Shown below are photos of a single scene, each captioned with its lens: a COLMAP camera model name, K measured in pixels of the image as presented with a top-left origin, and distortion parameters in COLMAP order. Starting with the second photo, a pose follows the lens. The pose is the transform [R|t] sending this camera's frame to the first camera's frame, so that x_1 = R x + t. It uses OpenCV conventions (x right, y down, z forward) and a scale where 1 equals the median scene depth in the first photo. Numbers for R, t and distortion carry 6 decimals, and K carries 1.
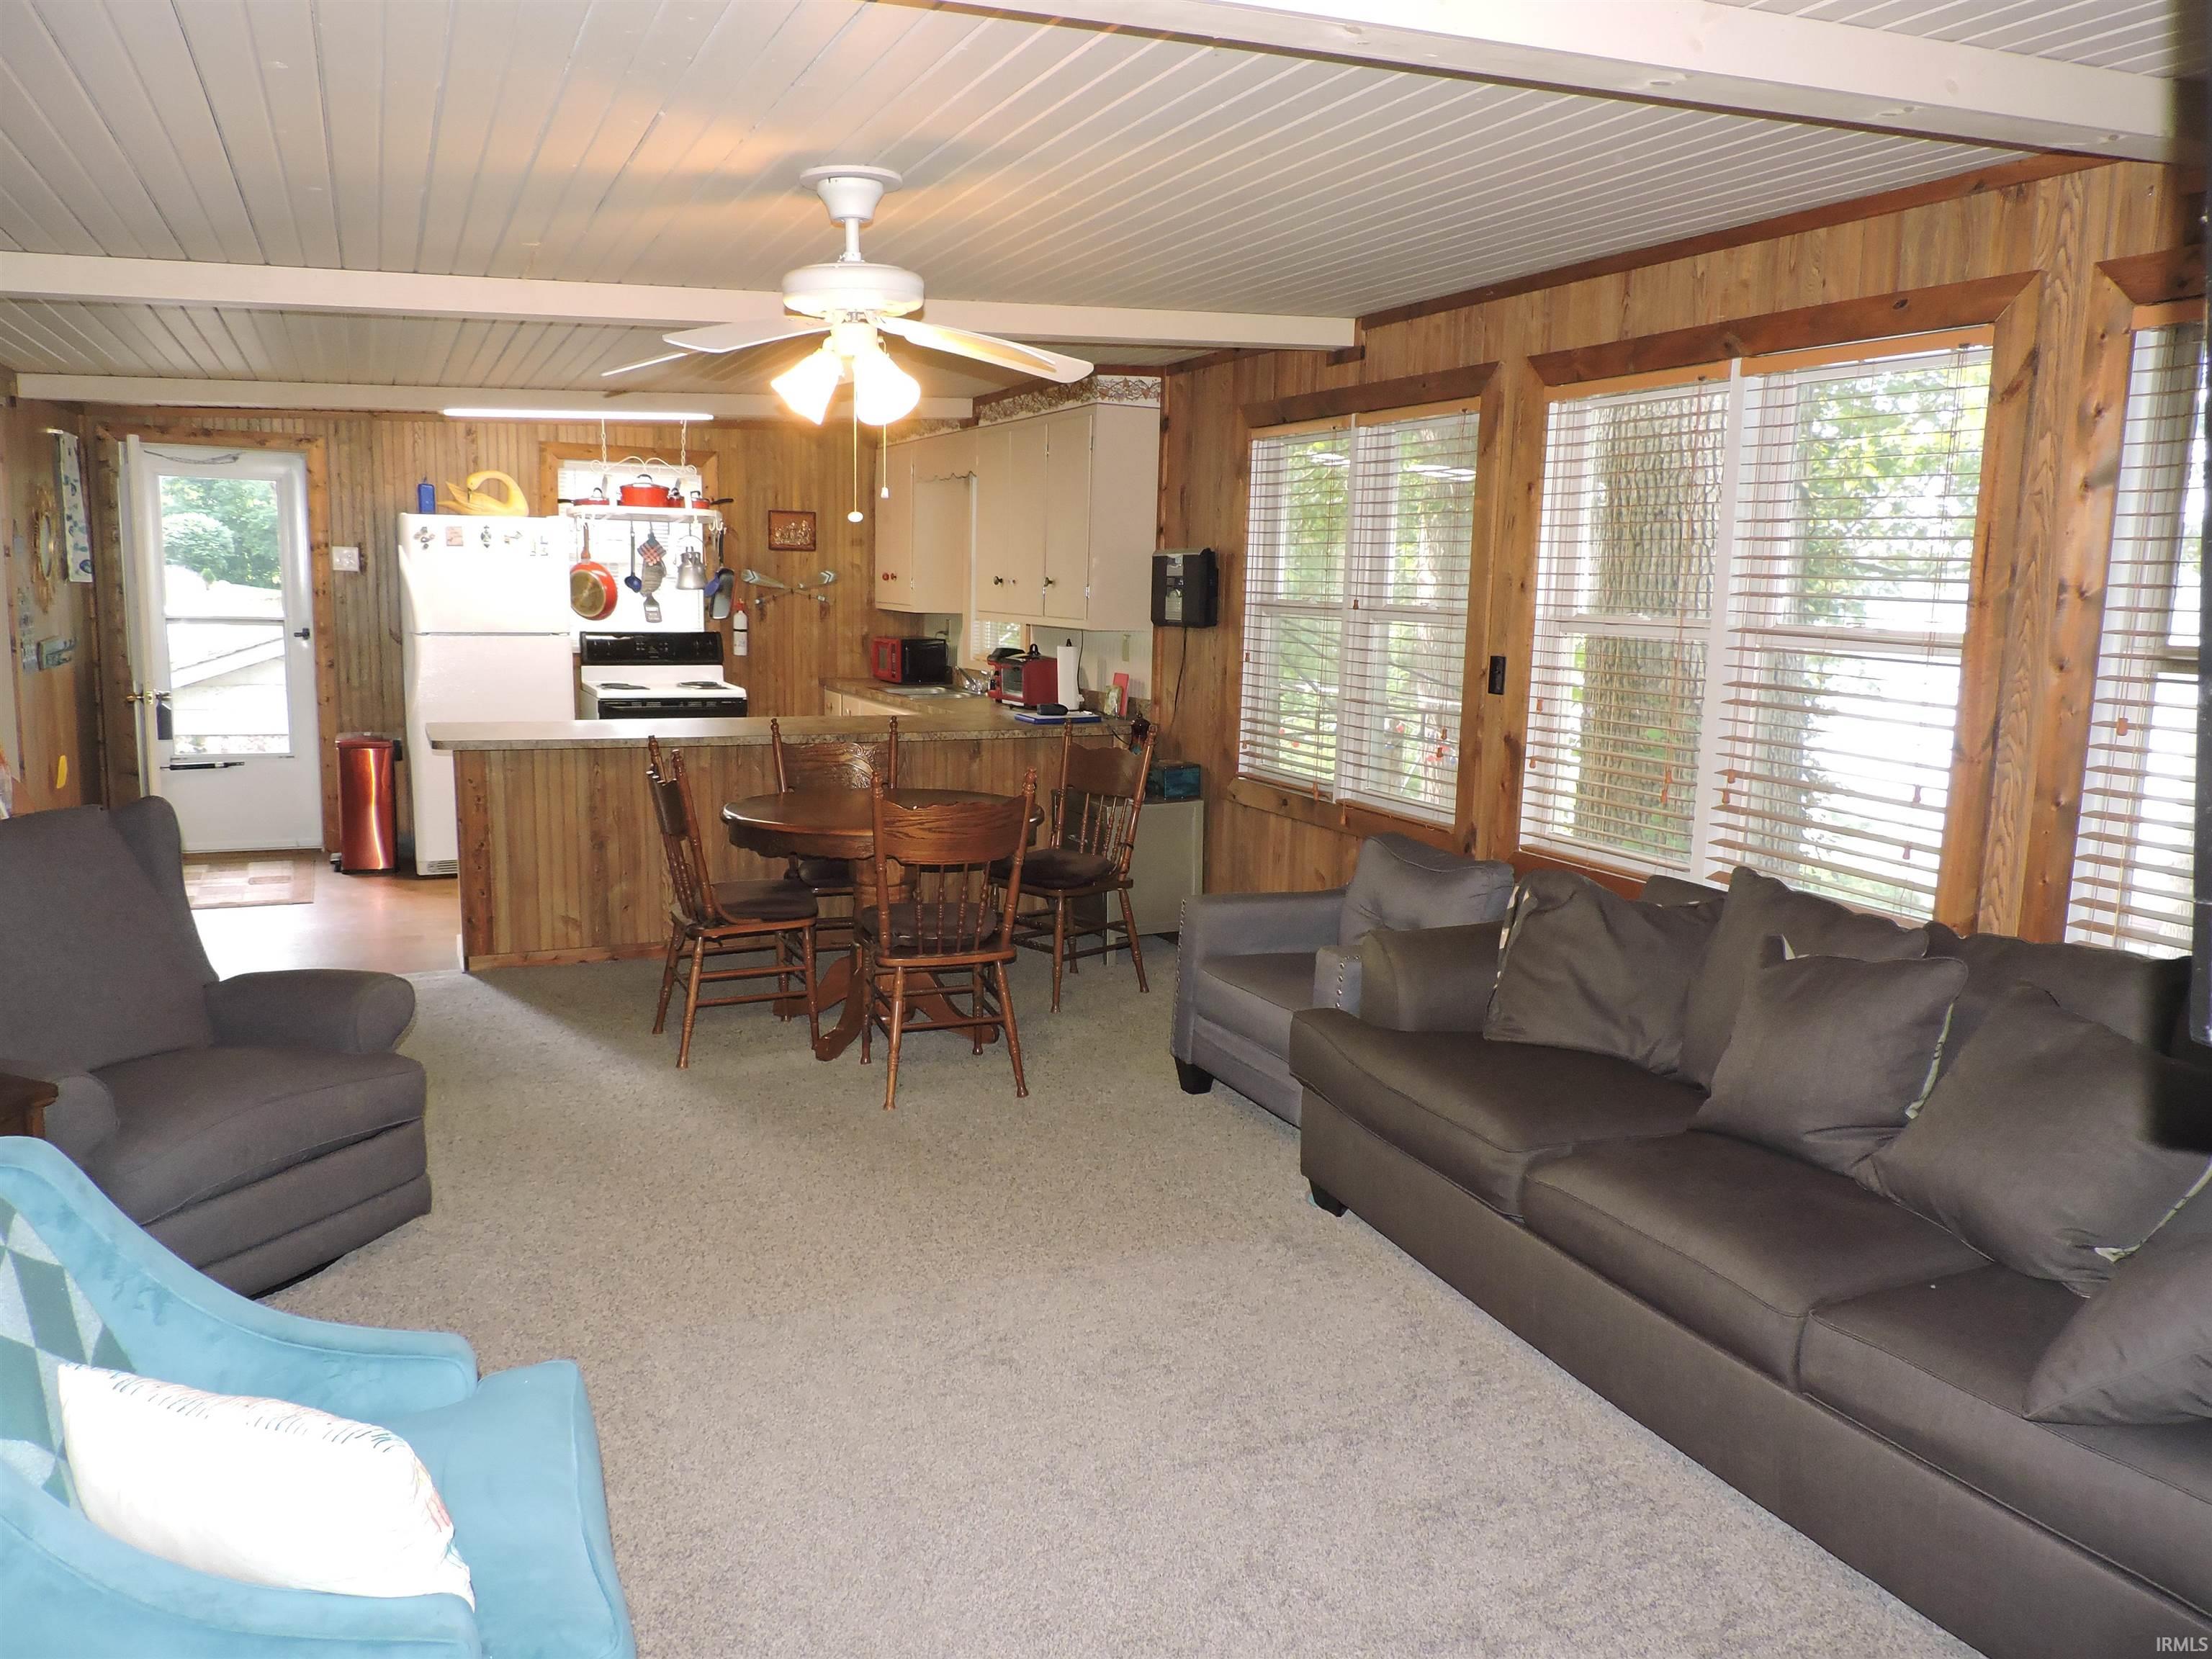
lens RADIAL K [[1569.5, 0, 1115.0], [0, 1569.5, 821.1], [0, 0, 1]] dist [-0.005059, 0.001389]
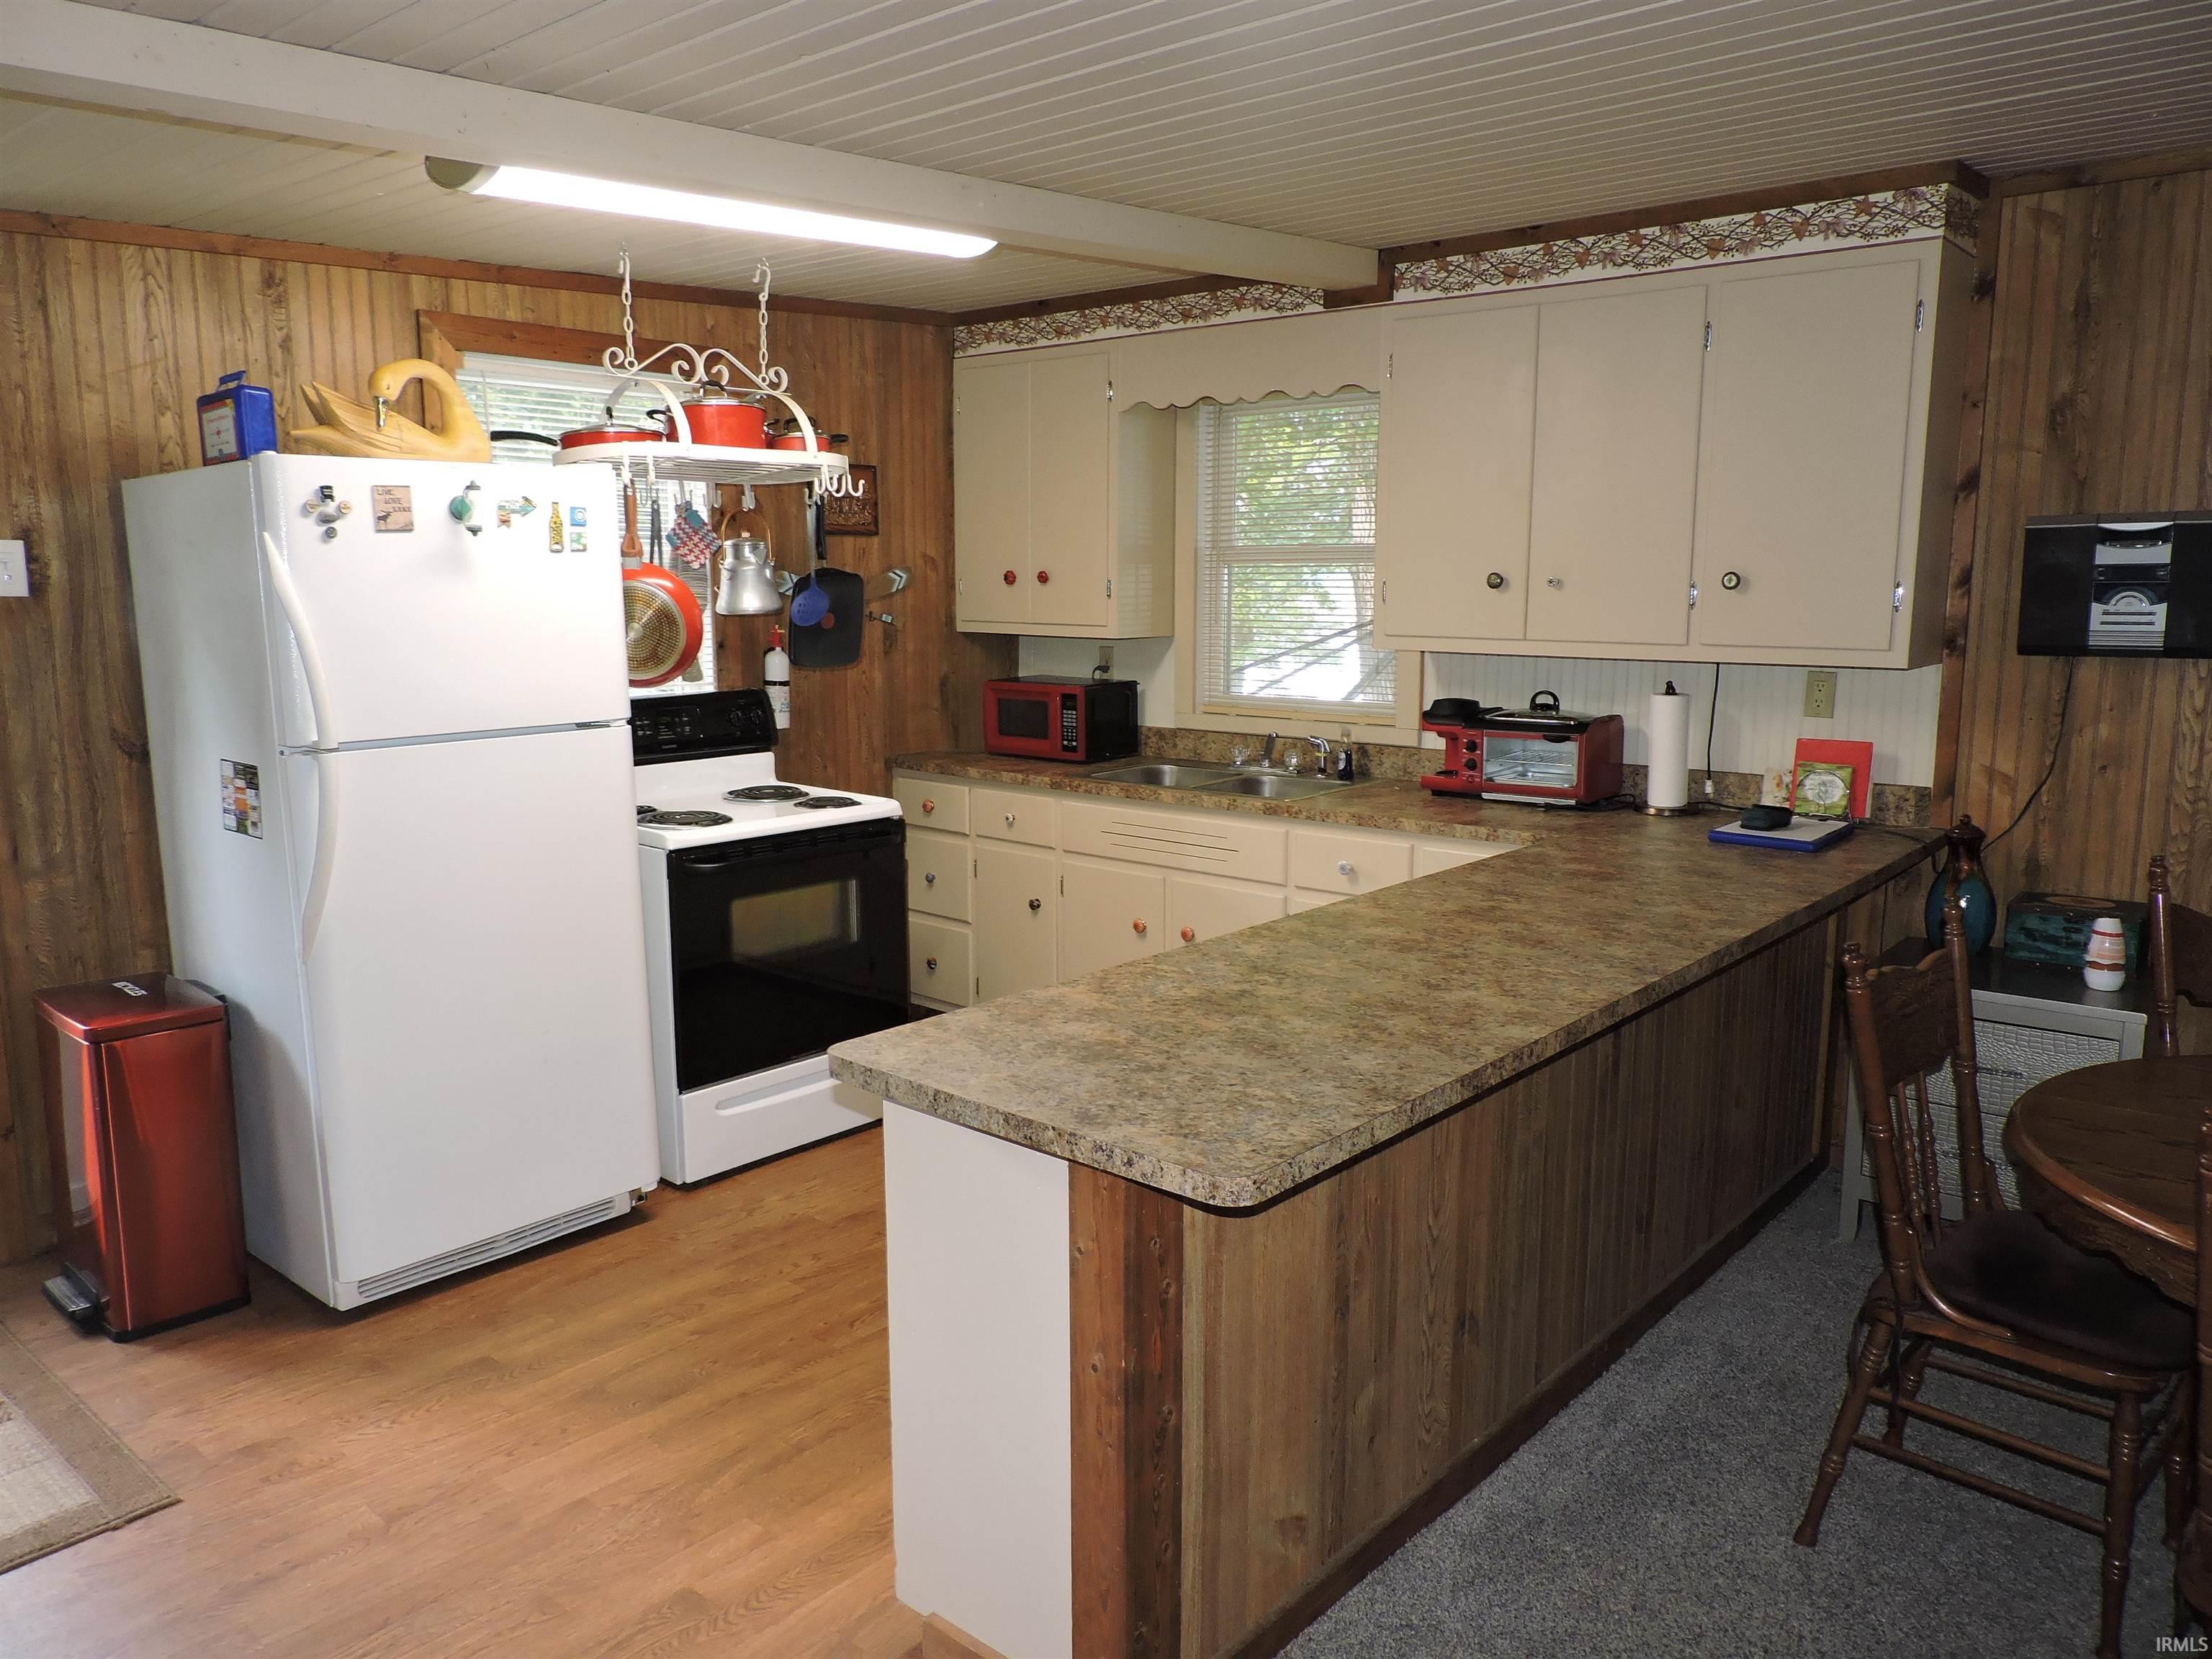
lens RADIAL K [[1569.5, 0, 1115.0], [0, 1569.5, 821.1], [0, 0, 1]] dist [-0.005059, 0.001389]
pose [[0.915642, -0.086881, 0.392493, -0.408517], [0.082873, 0.996189, 0.027180, -0.092335], [-0.393359, 0.007640, 0.919353, 0.531356]]
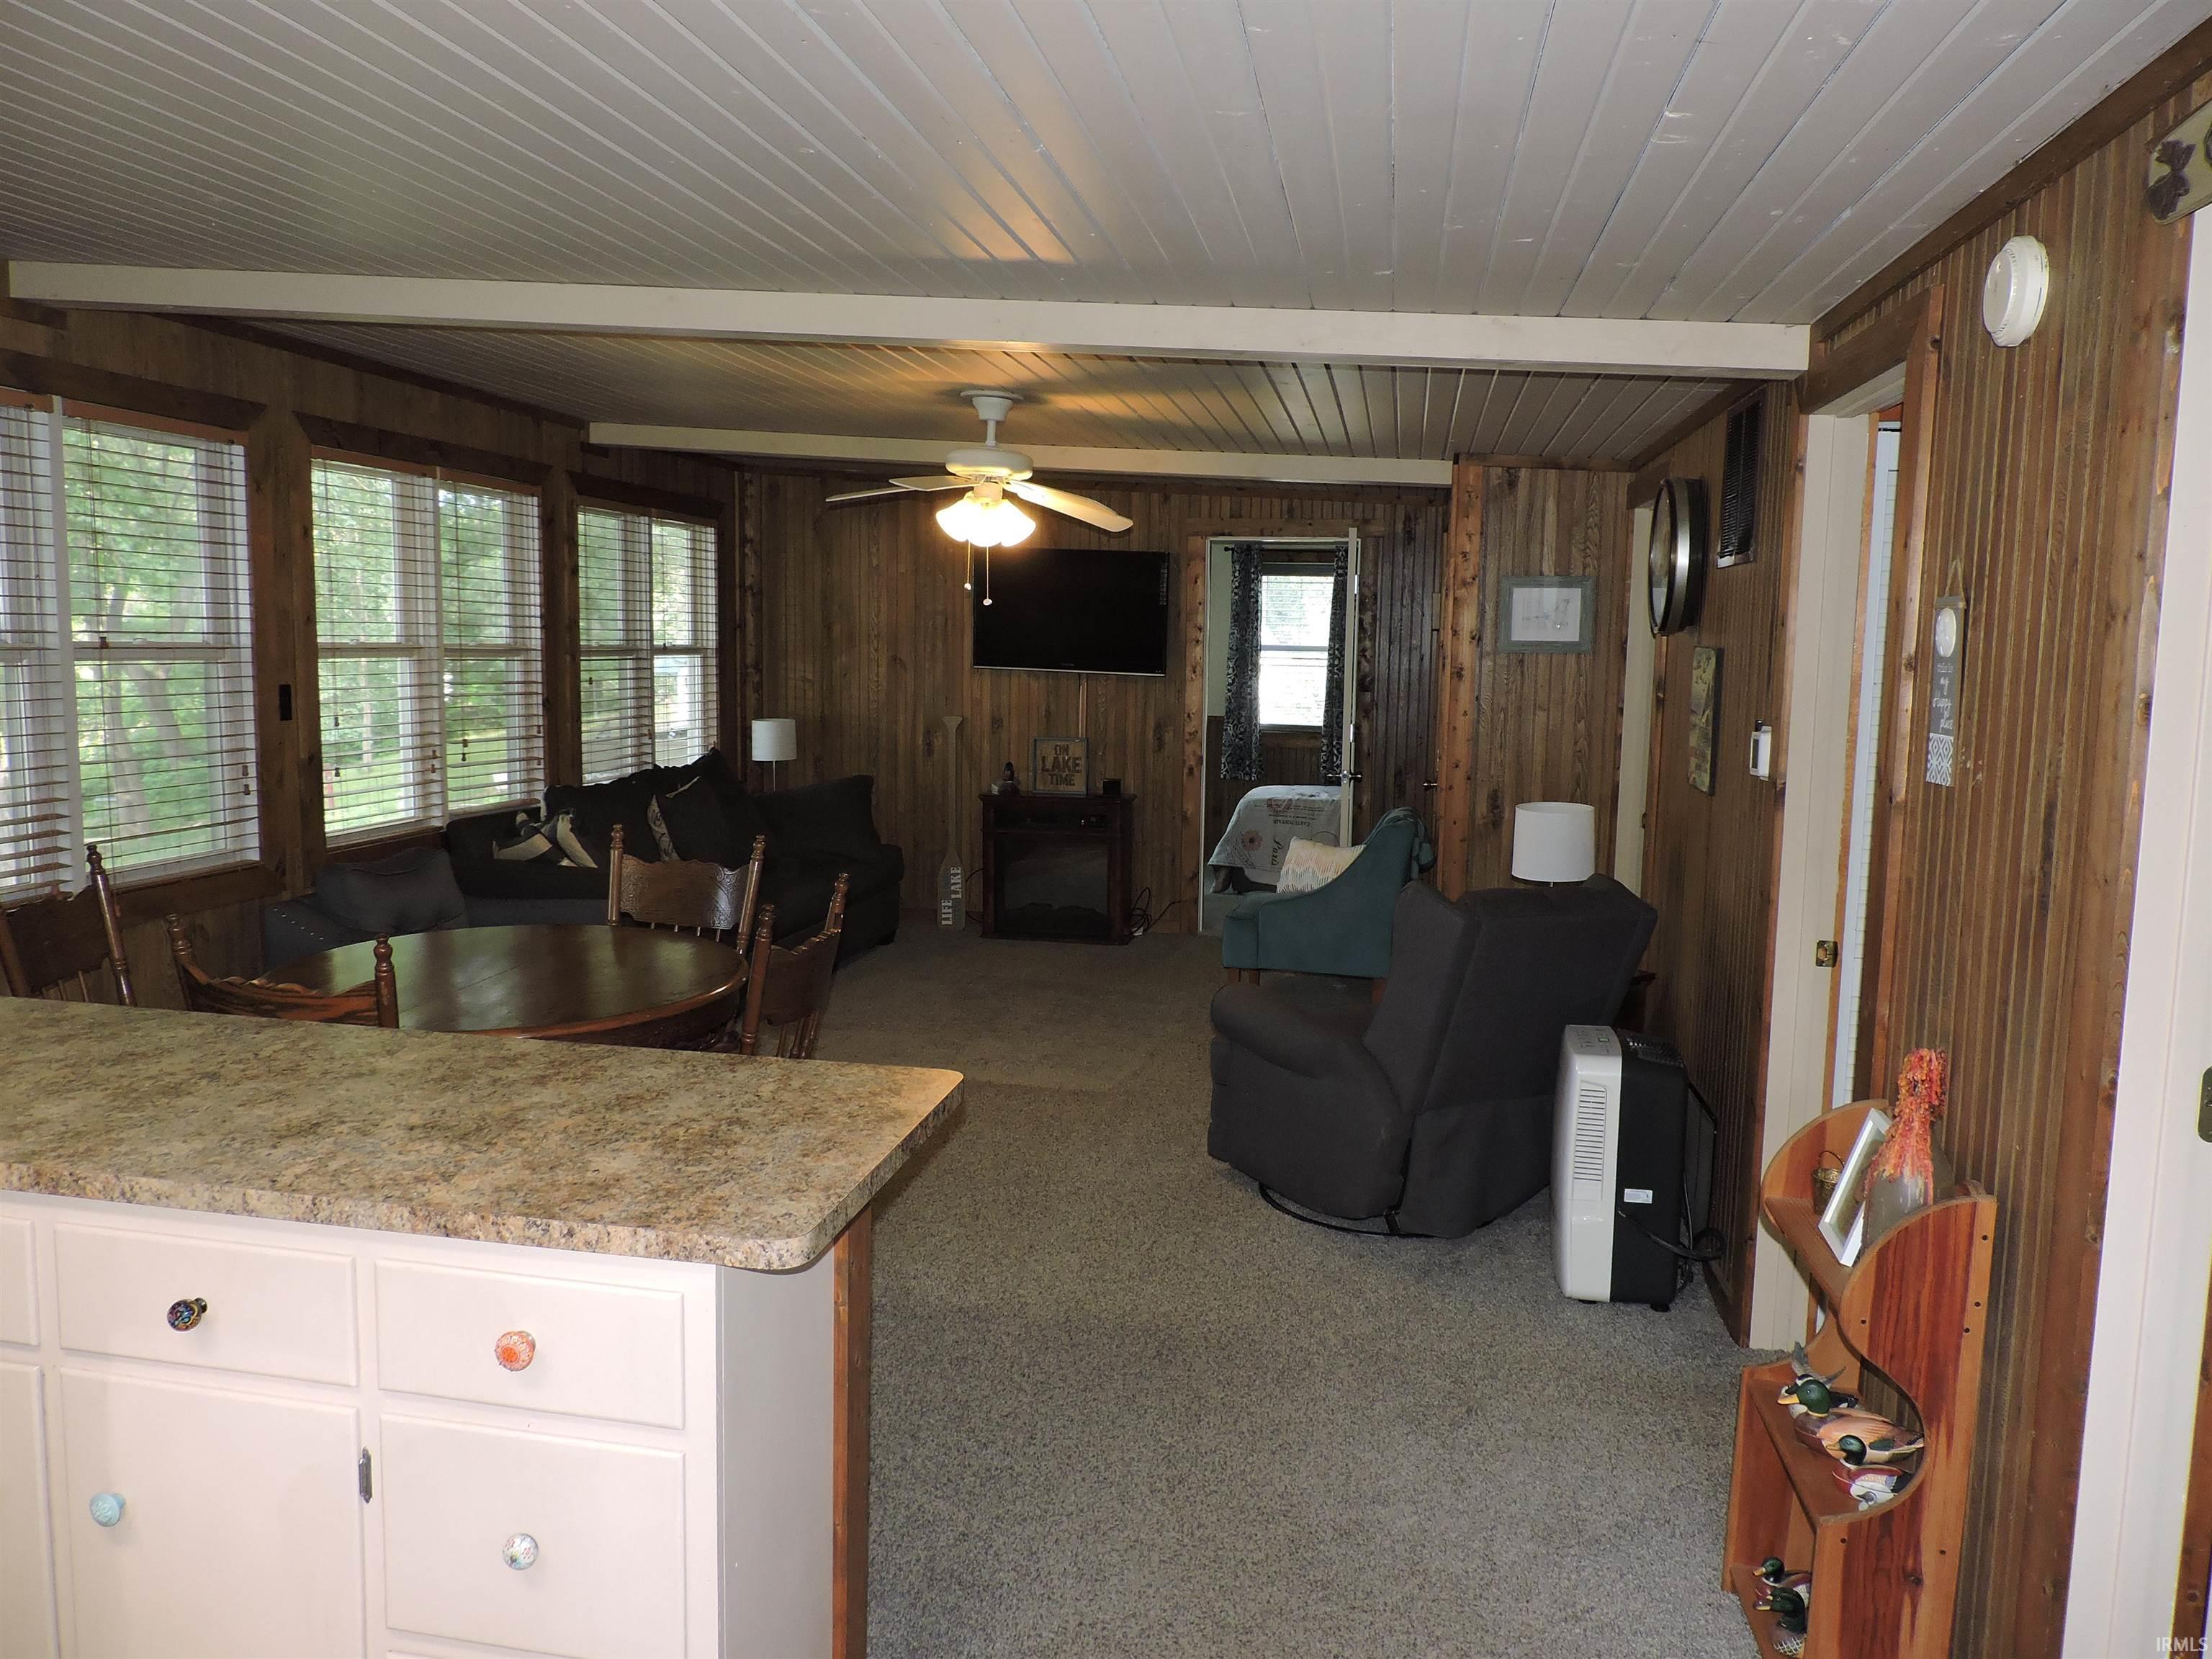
lens RADIAL K [[1569.5, 0, 1115.0], [0, 1569.5, 821.1], [0, 0, 1]] dist [-0.005059, 0.001389]
pose [[-0.812753, -0.112519, 0.571640, -0.505844], [0.044011, 0.966512, 0.252819, -0.159048], [-0.580944, 0.230638, -0.780583, 0.932299]]
